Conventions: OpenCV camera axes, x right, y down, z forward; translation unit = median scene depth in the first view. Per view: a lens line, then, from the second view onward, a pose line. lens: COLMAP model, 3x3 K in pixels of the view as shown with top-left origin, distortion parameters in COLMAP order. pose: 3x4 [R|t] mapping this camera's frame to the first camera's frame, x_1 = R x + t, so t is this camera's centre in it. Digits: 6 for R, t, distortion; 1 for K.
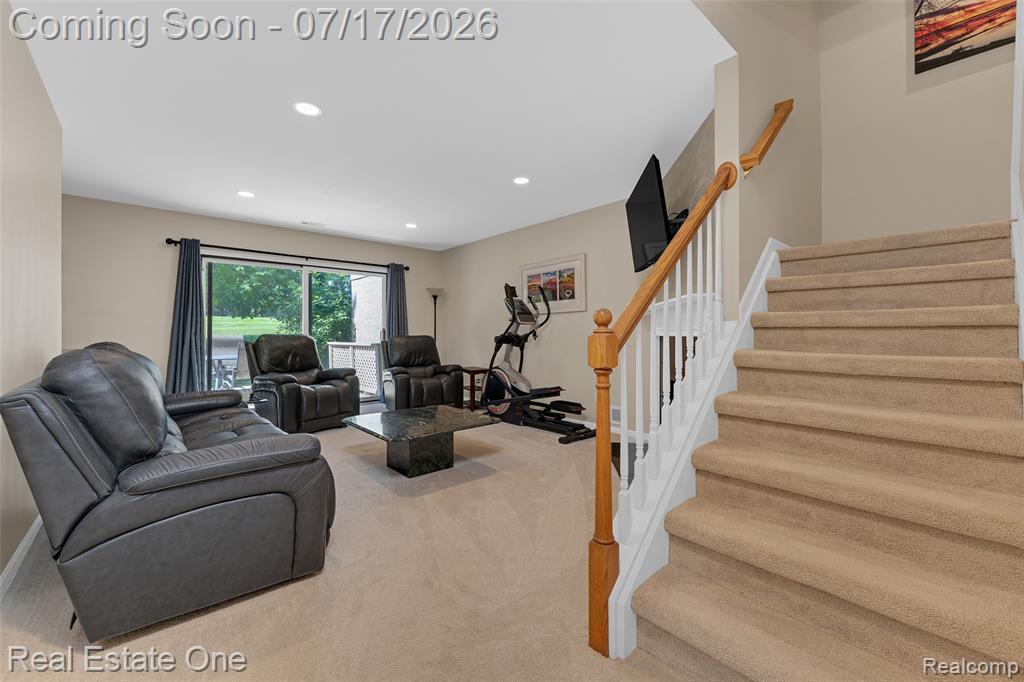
lens RADIAL K [[413.0, 0, 510.2], [0, 413.0, 346.8], [0, 0, 1]] dist [0.000811, 0.000099]
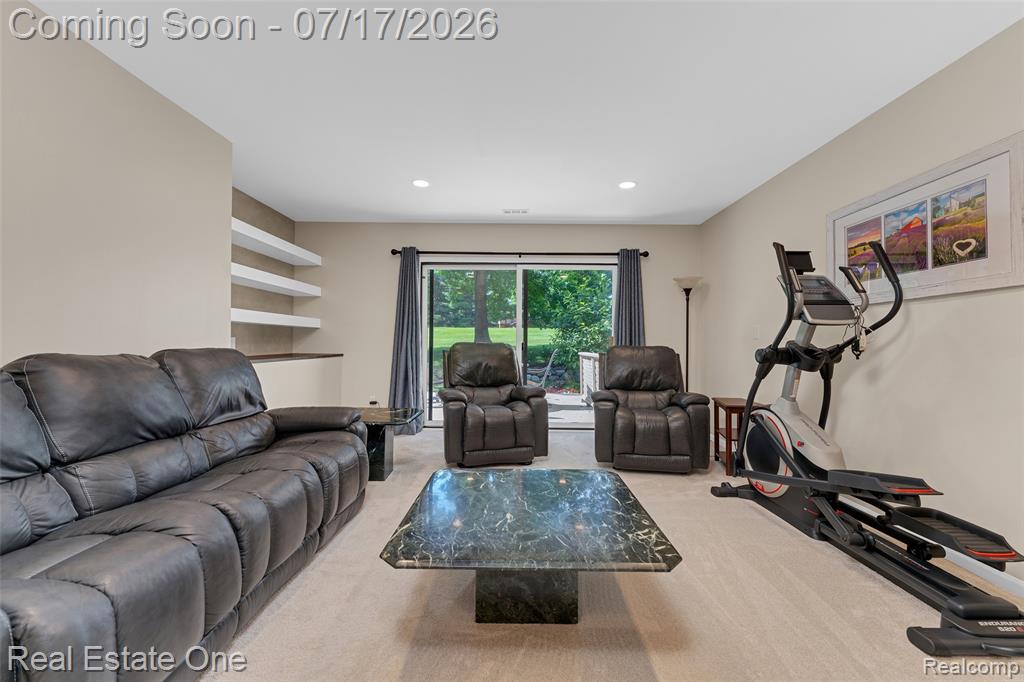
lens RADIAL K [[413.0, 0, 510.2], [0, 413.0, 346.8], [0, 0, 1]] dist [0.000811, 0.000099]
pose [[0.745084, 0.014241, -0.666818, 0.078588], [-0.030781, 0.999441, -0.013049, -0.012315], [0.666260, 0.030248, 0.745106, 0.392579]]
